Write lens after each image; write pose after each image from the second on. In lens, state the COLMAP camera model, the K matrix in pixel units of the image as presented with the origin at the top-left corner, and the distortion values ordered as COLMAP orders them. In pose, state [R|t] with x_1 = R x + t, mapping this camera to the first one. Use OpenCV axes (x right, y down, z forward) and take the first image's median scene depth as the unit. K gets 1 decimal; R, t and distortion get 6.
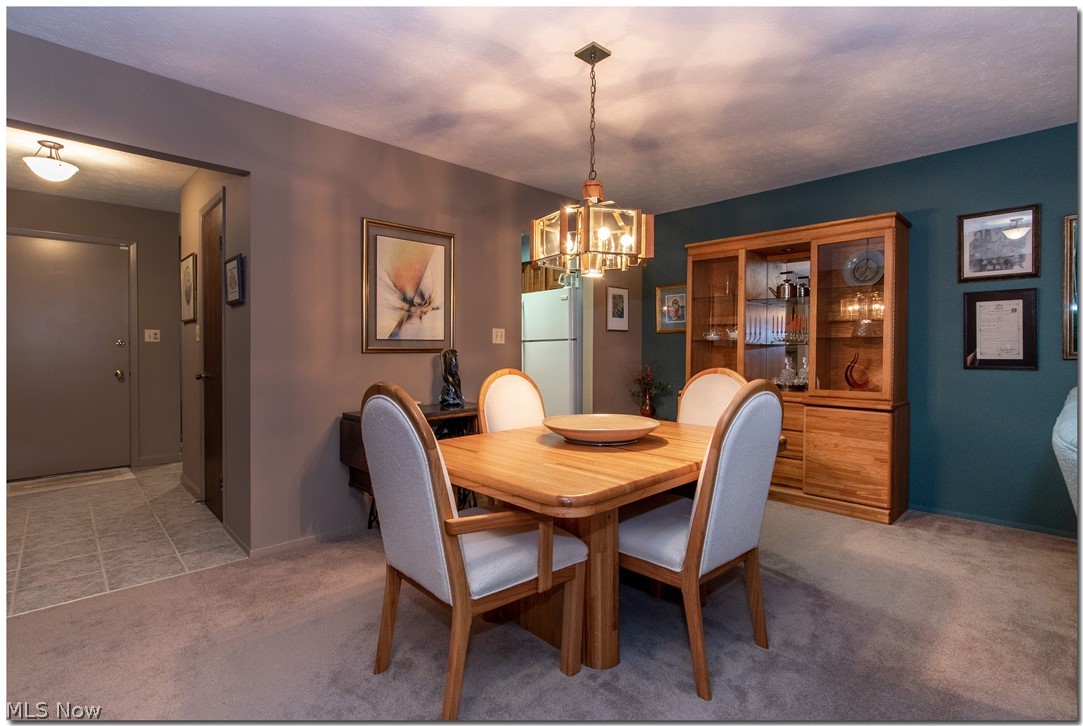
lens RADIAL K [[513.7, 0, 541.8], [0, 513.7, 353.5], [0, 0, 1]] dist [-0.001356, 0.000716]
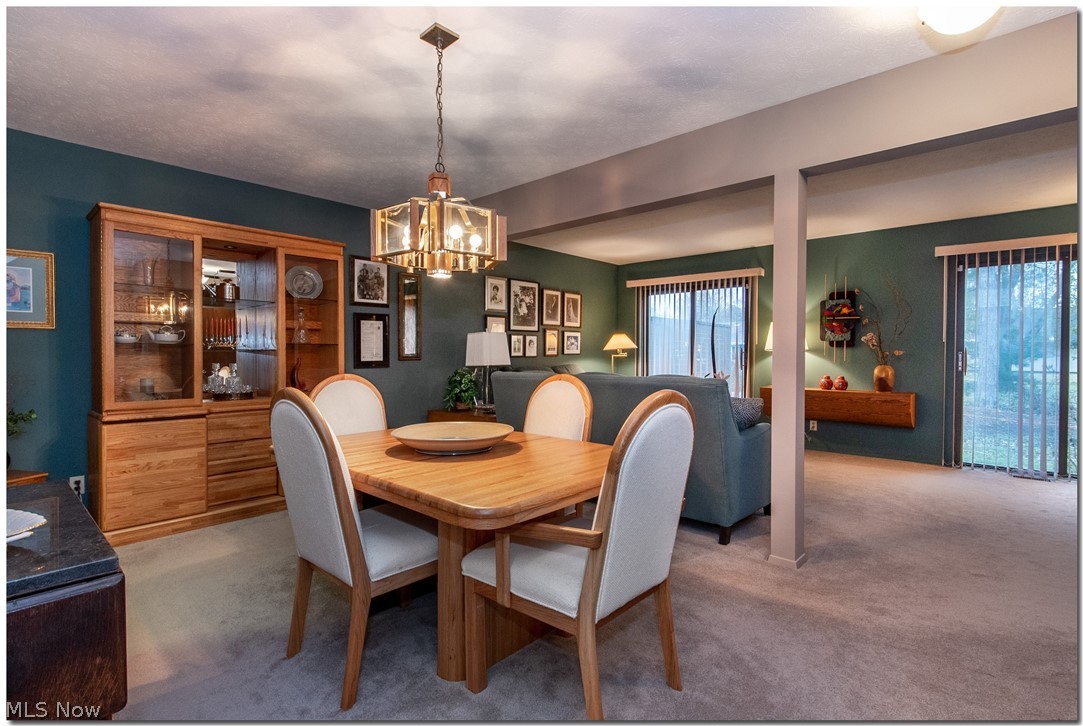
lens RADIAL K [[513.7, 0, 545.6], [0, 513.7, 362.3], [0, 0, 1]] dist [-0.001356, 0.000716]
pose [[-0.074527, -0.017661, 0.997063, -0.577164], [0.010323, 0.999776, 0.018481, -0.006933], [-0.997166, 0.011670, -0.074328, 0.597990]]
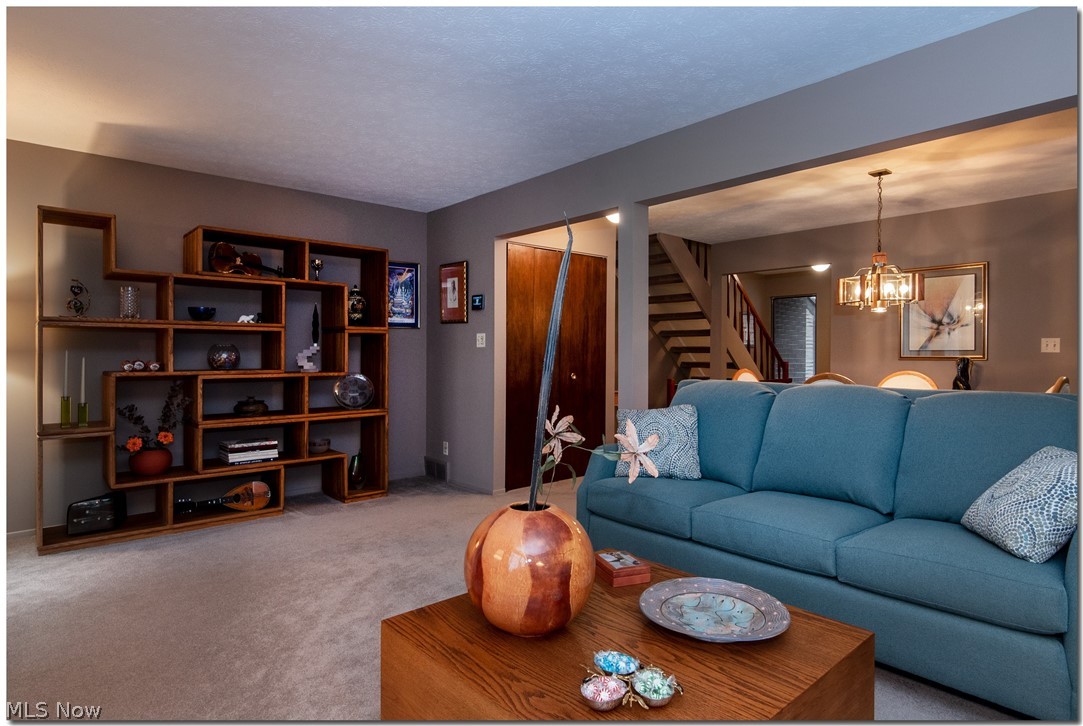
lens RADIAL K [[602.3, 0, 541.9], [0, 602.3, 360.9], [0, 0, 1]] dist [0.005750, -0.001184]
pose [[-0.035852, 0.010075, -0.999306, 1.374662], [-0.010810, 0.999887, 0.010468, -0.004174], [0.999299, 0.011177, -0.035739, 0.012418]]
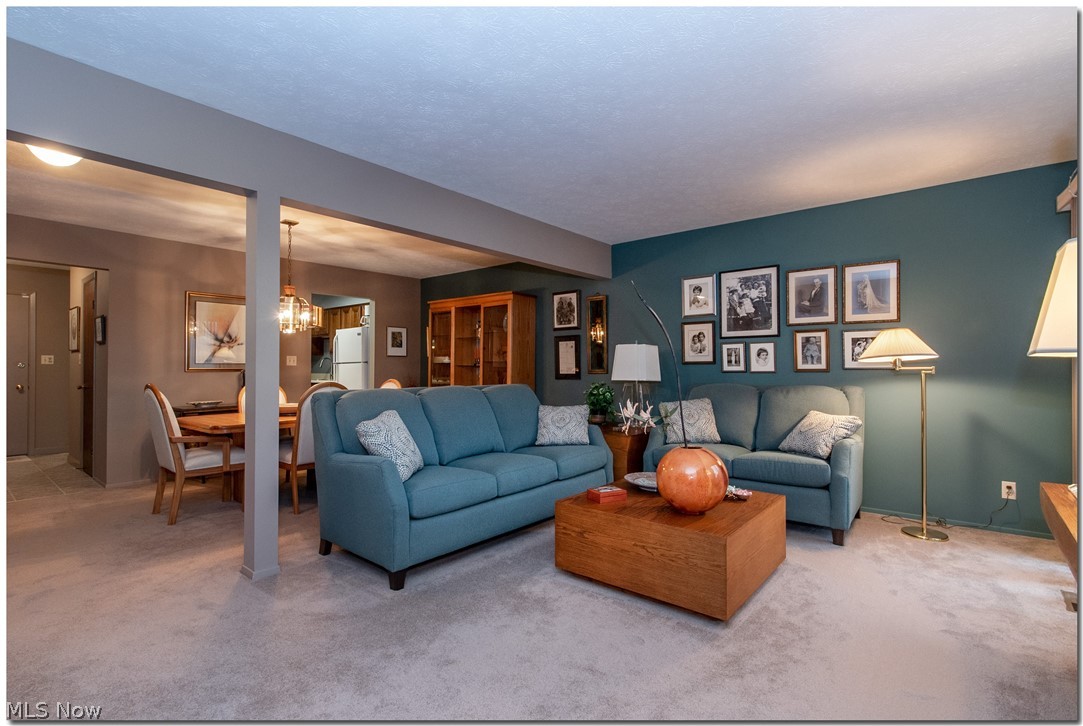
lens RADIAL K [[513.7, 0, 546.8], [0, 513.7, 360.3], [0, 0, 1]] dist [-0.001356, 0.000716]
pose [[0.992869, -0.000845, 0.119211, 0.585019], [0.003640, 0.999724, -0.023230, 0.004933], [-0.119158, 0.023498, 0.992597, -0.755326]]
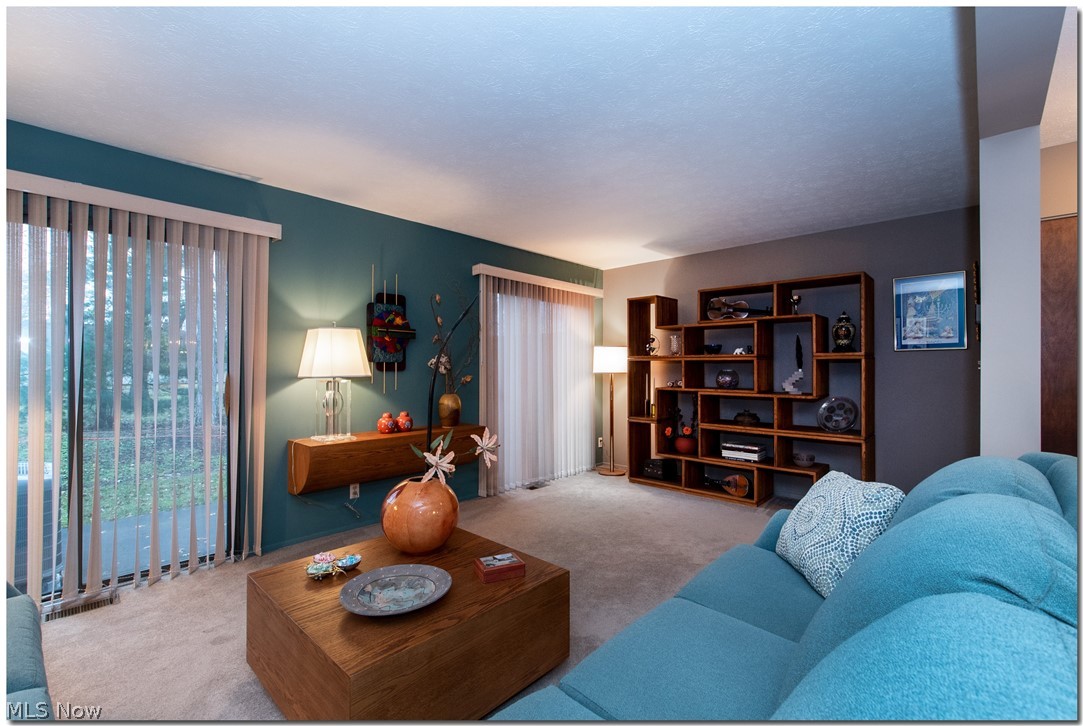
lens RADIAL K [[474.7, 0, 539.6], [0, 474.7, 368.3], [0, 0, 1]] dist [-0.003272, -0.000348]
pose [[-0.998791, -0.003408, -0.049046, 0.755841], [-0.003936, 0.999935, 0.010677, -0.036239], [0.049006, 0.010858, -0.998739, 0.635463]]
